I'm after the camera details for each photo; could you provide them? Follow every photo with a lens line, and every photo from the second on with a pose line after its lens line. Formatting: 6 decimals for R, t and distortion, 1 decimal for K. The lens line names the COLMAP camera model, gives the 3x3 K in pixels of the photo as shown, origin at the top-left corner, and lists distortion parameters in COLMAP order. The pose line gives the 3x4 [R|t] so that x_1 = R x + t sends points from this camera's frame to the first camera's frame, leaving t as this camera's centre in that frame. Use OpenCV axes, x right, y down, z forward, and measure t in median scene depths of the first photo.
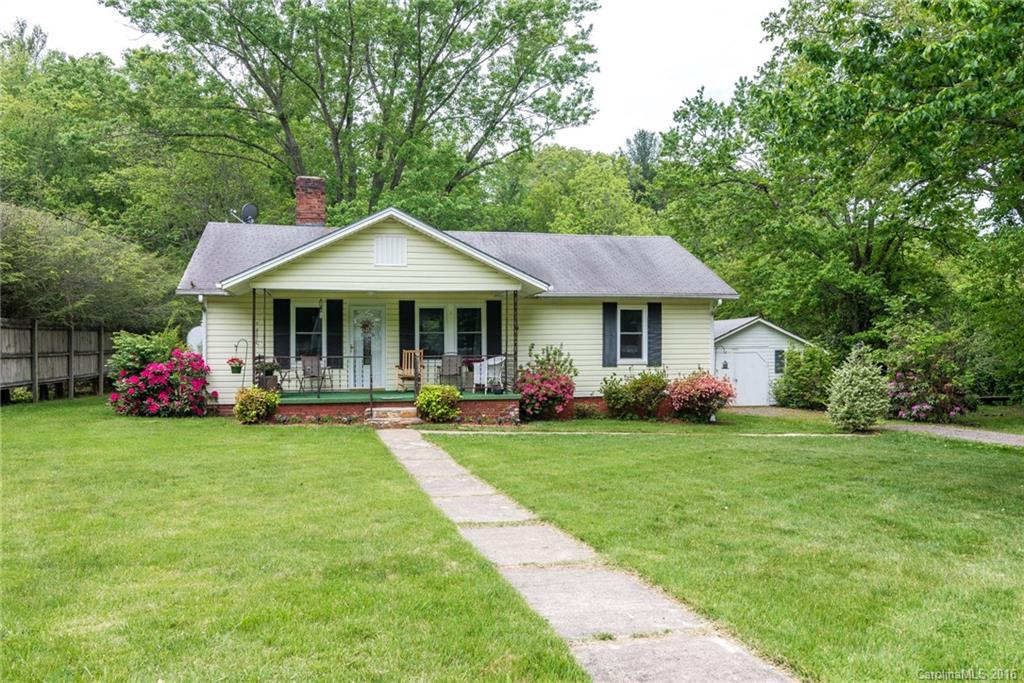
lens RADIAL K [[779.3, 0, 512.0], [0, 779.3, 341.5], [0, 0, 1]] dist [0.000275, 0.000269]
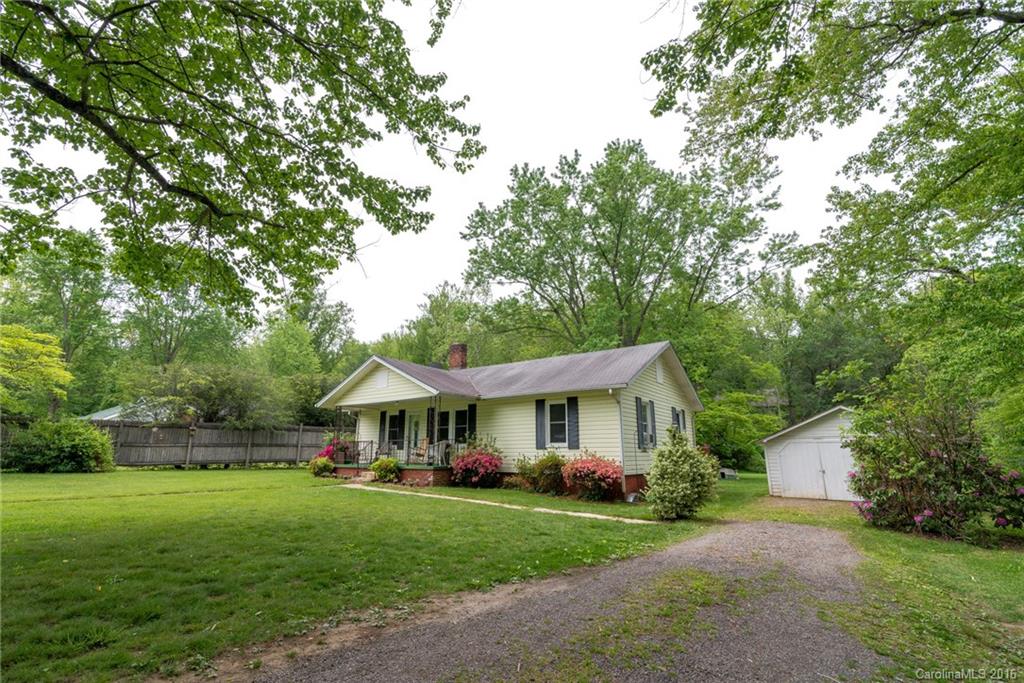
lens RADIAL K [[462.9, 0, 512.0], [0, 462.9, 341.5], [0, 0, 1]] dist [0.011080, -0.000030]
pose [[0.669976, -0.169723, -0.722722, 0.702469], [0.003006, 0.974128, -0.225977, 0.032788], [0.742377, 0.149226, 0.653152, 0.453636]]
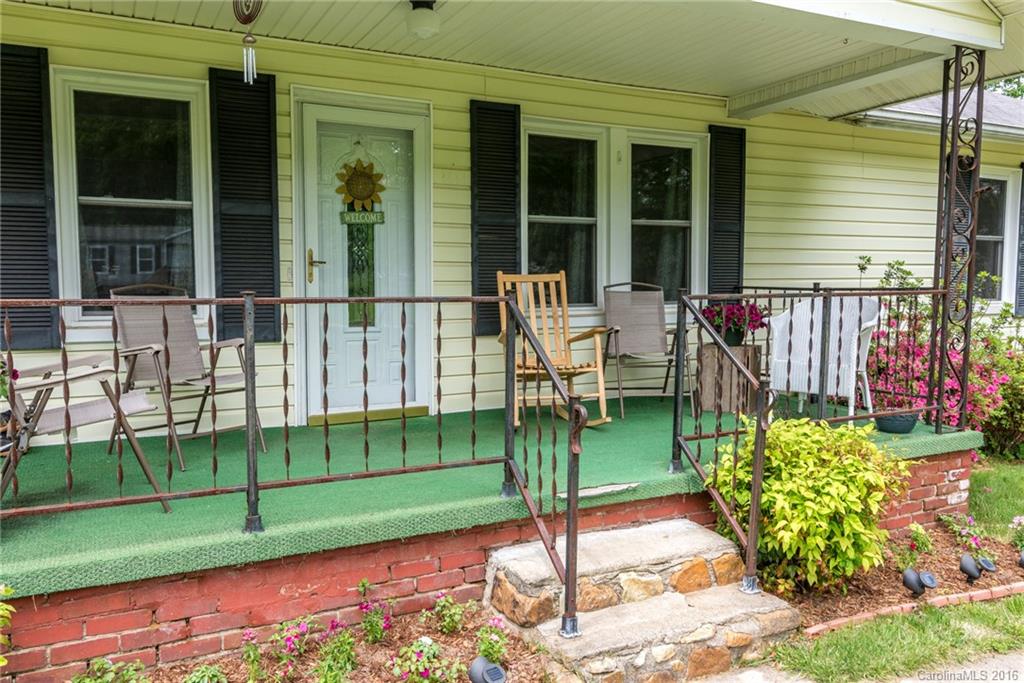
lens RADIAL K [[846.6, 0, 512.0], [0, 846.6, 341.5], [0, 0, 1]] dist [0.001428, 0.002427]
pose [[0.961498, -0.008633, 0.274677, -0.211379], [-0.018928, 0.995053, 0.097528, 0.004667], [-0.274160, -0.098972, 0.956578, 0.676731]]
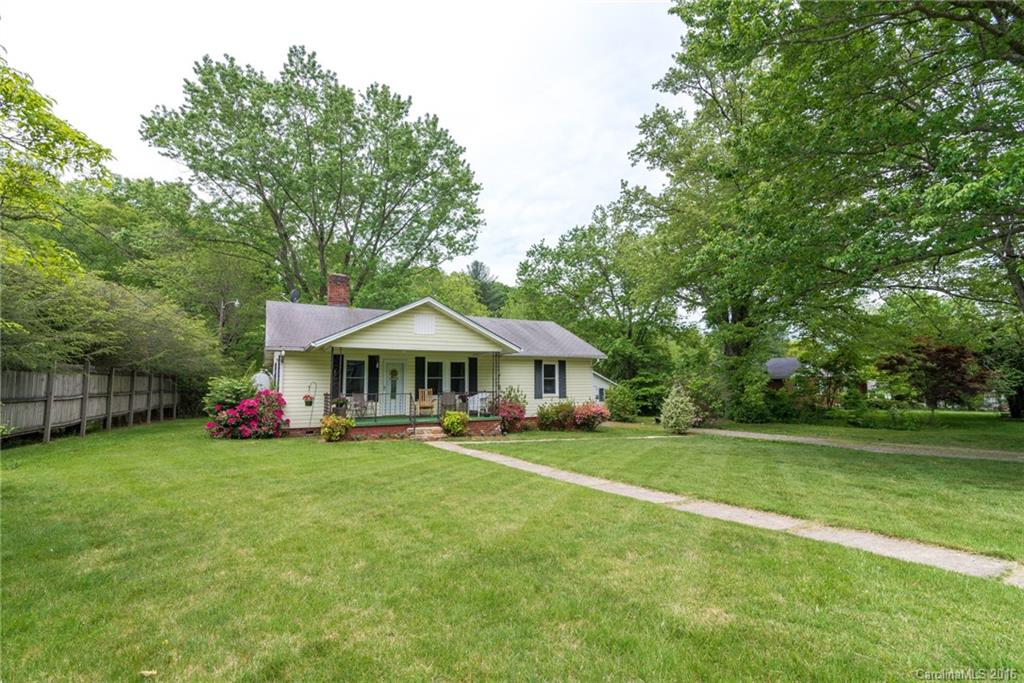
lens RADIAL K [[462.9, 0, 512.0], [0, 462.9, 341.5], [0, 0, 1]] dist [0.011080, -0.000030]
pose [[0.962104, 0.023718, 0.271650, -0.205824], [0.000881, 0.995935, -0.090075, 0.000025], [-0.272682, 0.086901, 0.958171, 0.065179]]
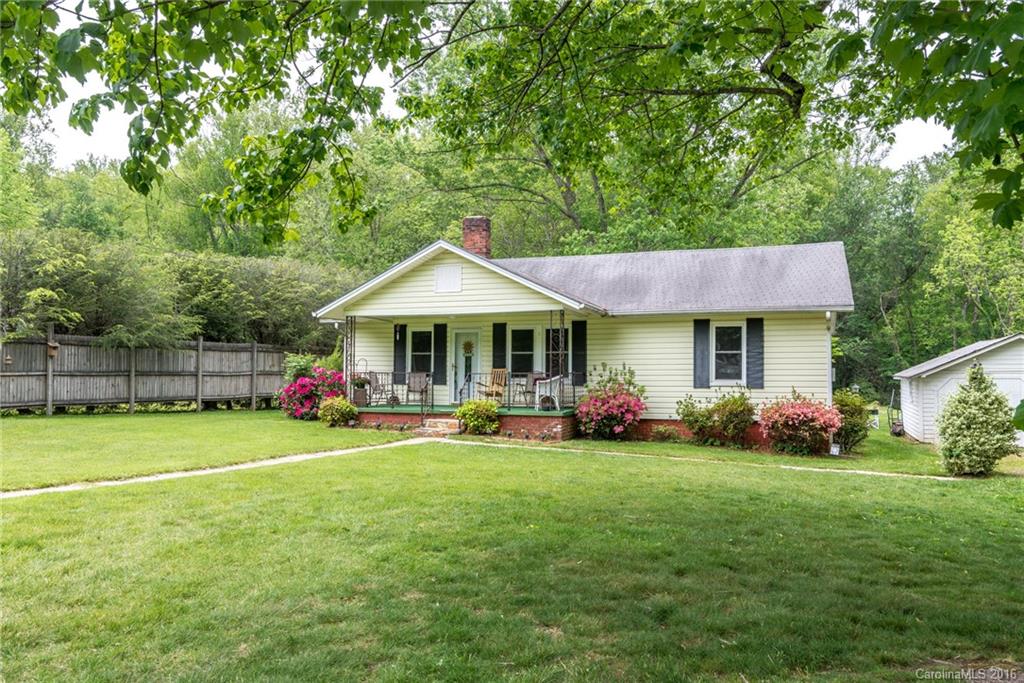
lens RADIAL K [[779.3, 0, 512.0], [0, 779.3, 341.5], [0, 0, 1]] dist [0.000275, 0.000269]
pose [[0.845174, -0.015449, -0.534268, 0.448158], [-0.005368, 0.999286, -0.037387, 0.013204], [0.534465, 0.034466, 0.844488, 0.094915]]
